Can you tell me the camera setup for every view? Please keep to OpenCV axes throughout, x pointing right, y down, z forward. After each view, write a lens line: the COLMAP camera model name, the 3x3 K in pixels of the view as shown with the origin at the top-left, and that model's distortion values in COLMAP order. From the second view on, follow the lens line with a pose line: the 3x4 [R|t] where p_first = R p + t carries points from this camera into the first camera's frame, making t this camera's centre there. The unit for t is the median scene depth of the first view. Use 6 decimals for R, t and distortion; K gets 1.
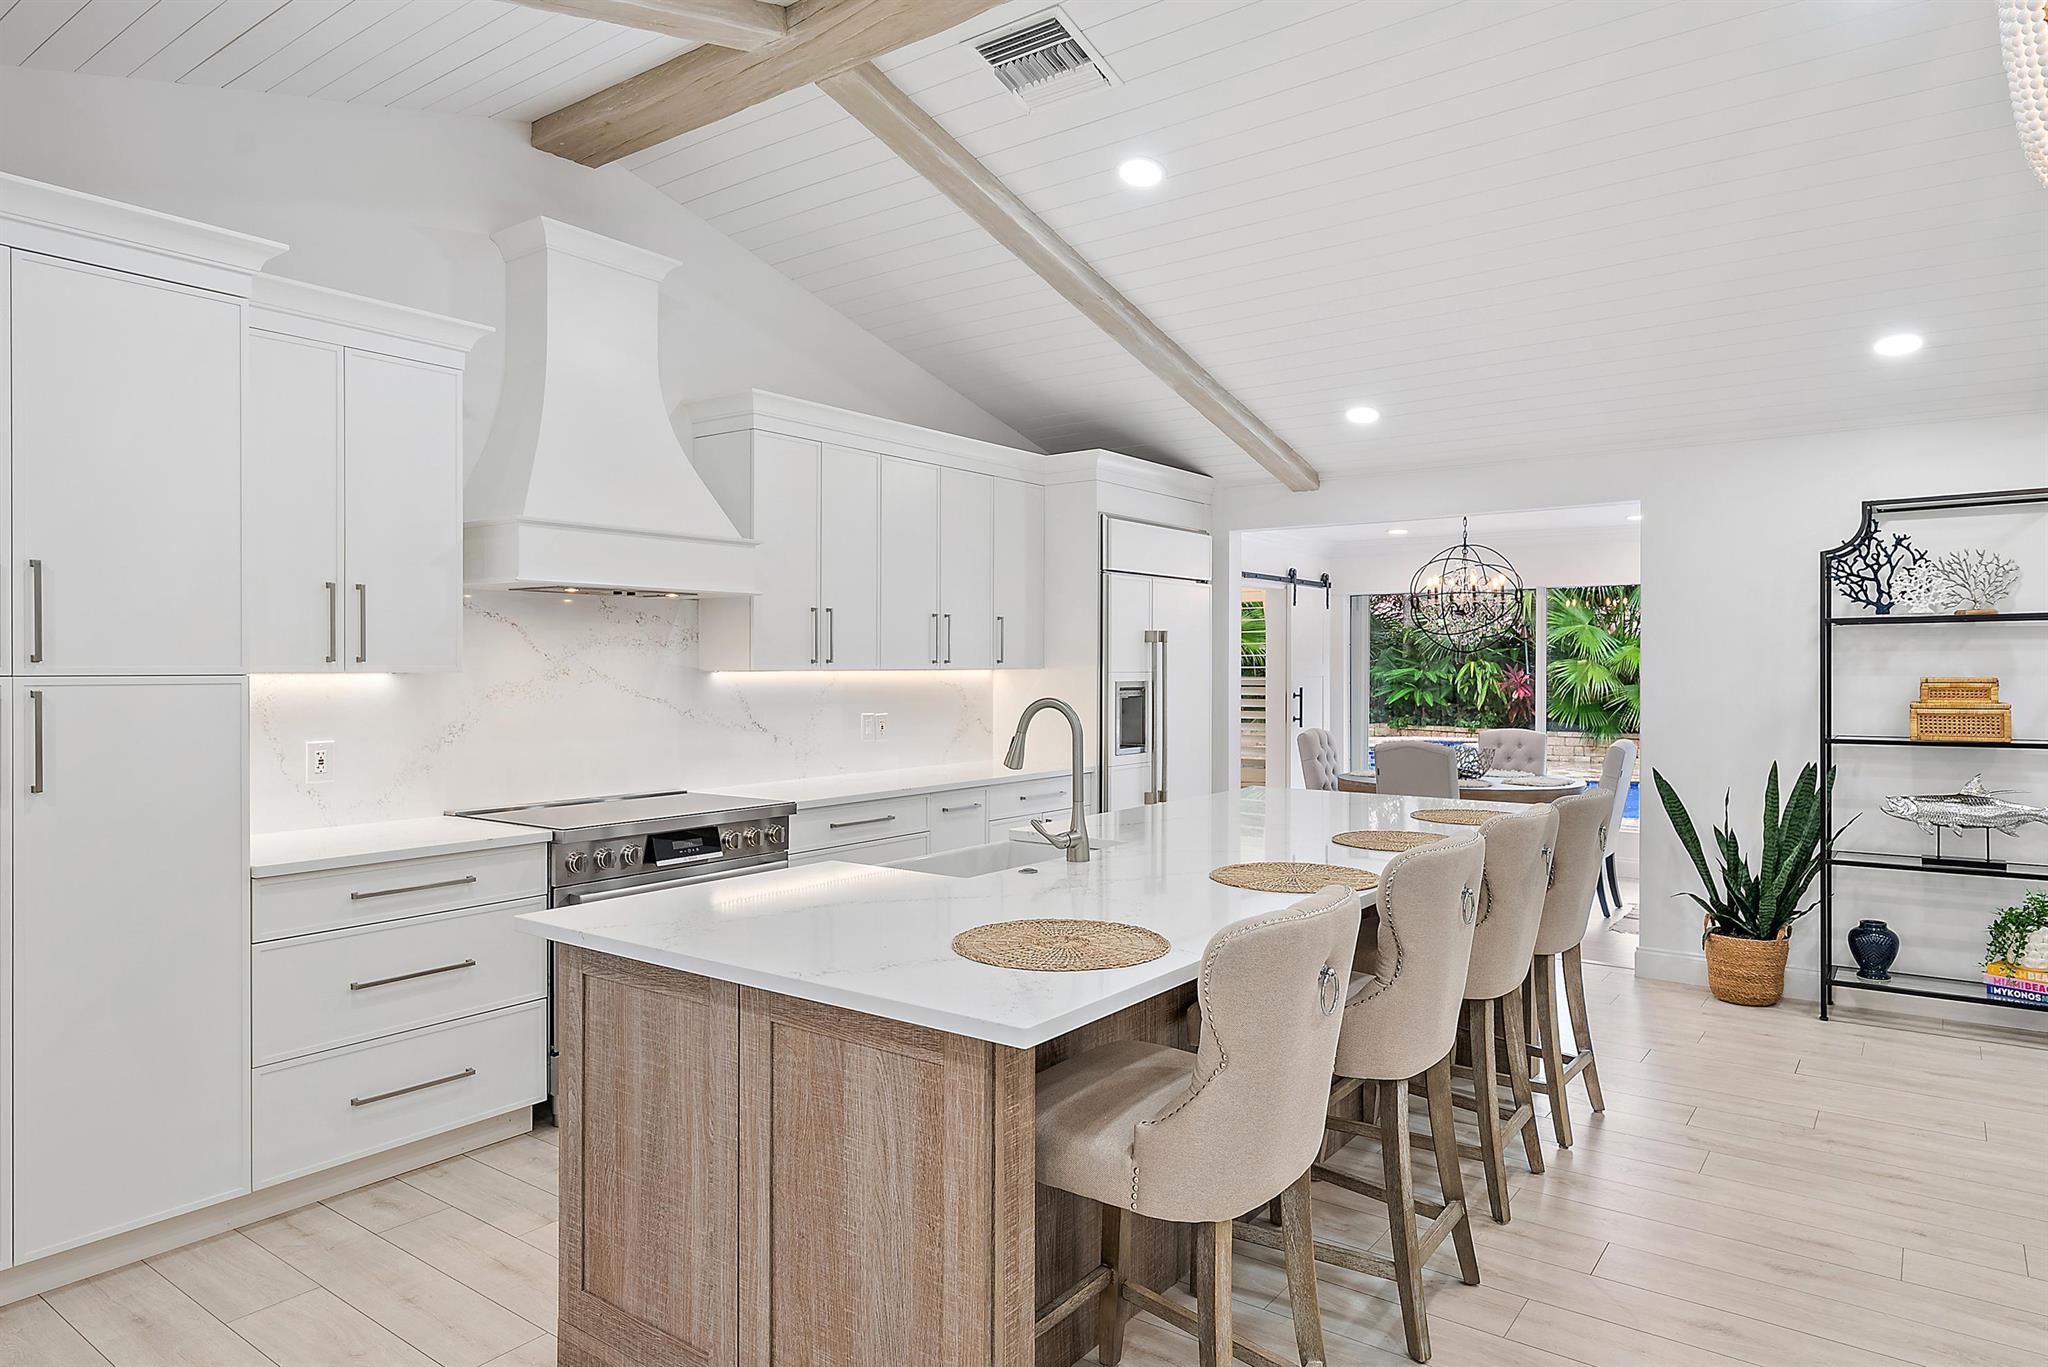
lens RADIAL K [[1220.4, 0, 1015.1], [0, 1220.4, 671.4], [0, 0, 1]] dist [0.003863, 0.000827]
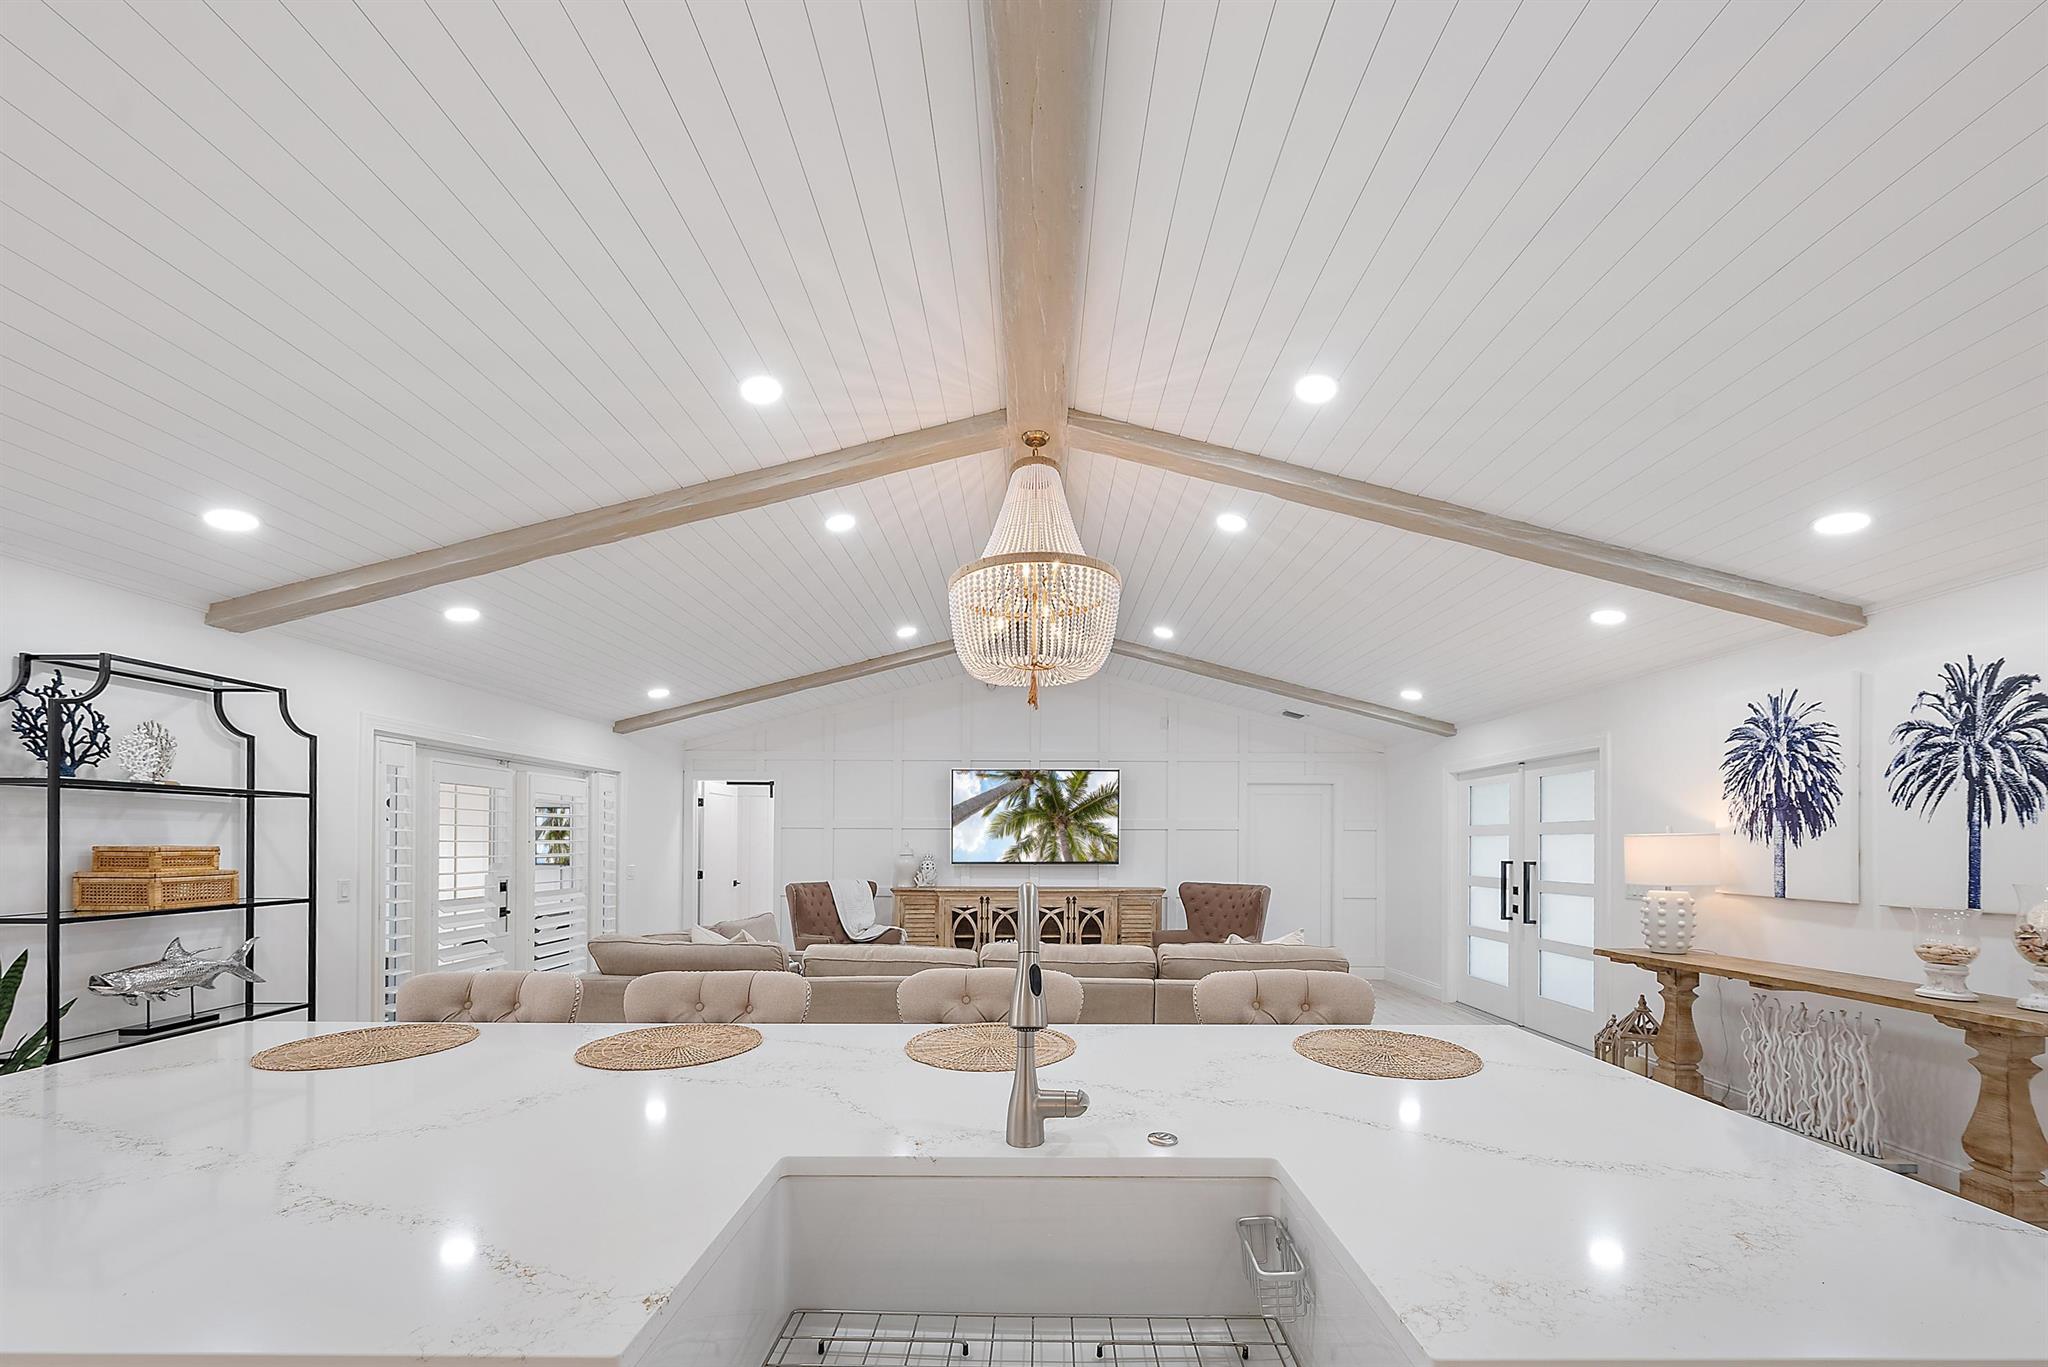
lens RADIAL K [[744.4, 0, 1036.1], [0, 744.4, 842.5], [0, 0, 1]] dist [-0.002373, 0.000039]
pose [[-0.603033, 0.000688, 0.797716, -0.164441], [-0.000027, 1.000000, -0.000882, 0.002449], [-0.797716, -0.000554, -0.603033, 0.775768]]
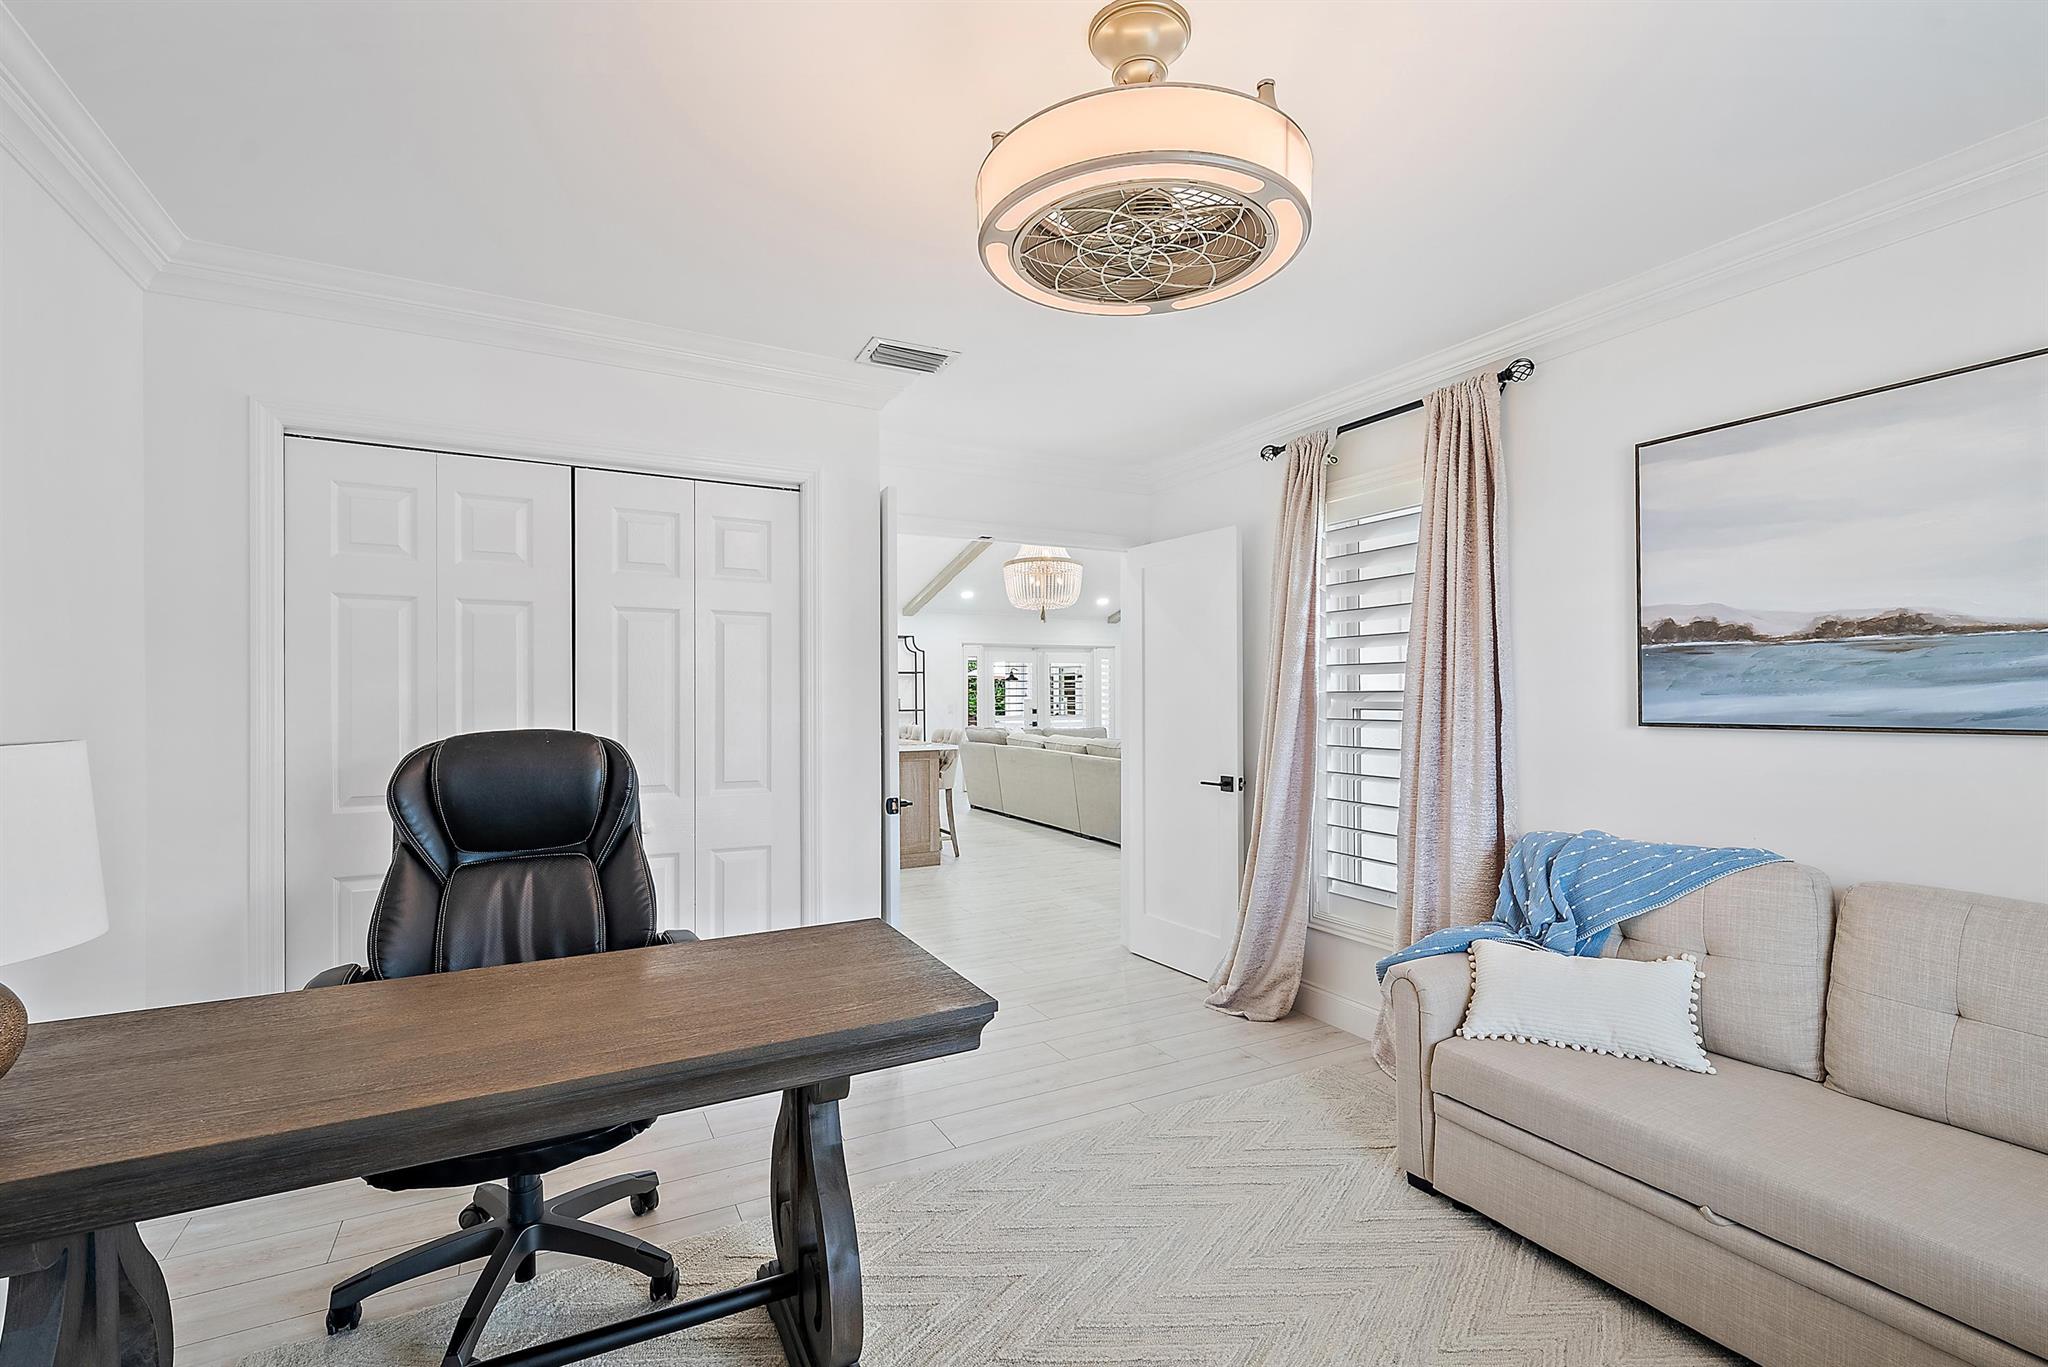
lens RADIAL K [[939.8, 0, 1027.0], [0, 939.8, 692.6], [0, 0, 1]] dist [0.001730, -0.000971]
pose [[0.434984, 0.003368, 0.900432, -1.301823], [0.004323, 0.999974, -0.005828, 0.027975], [-0.900428, 0.006428, 0.434958, -0.428501]]
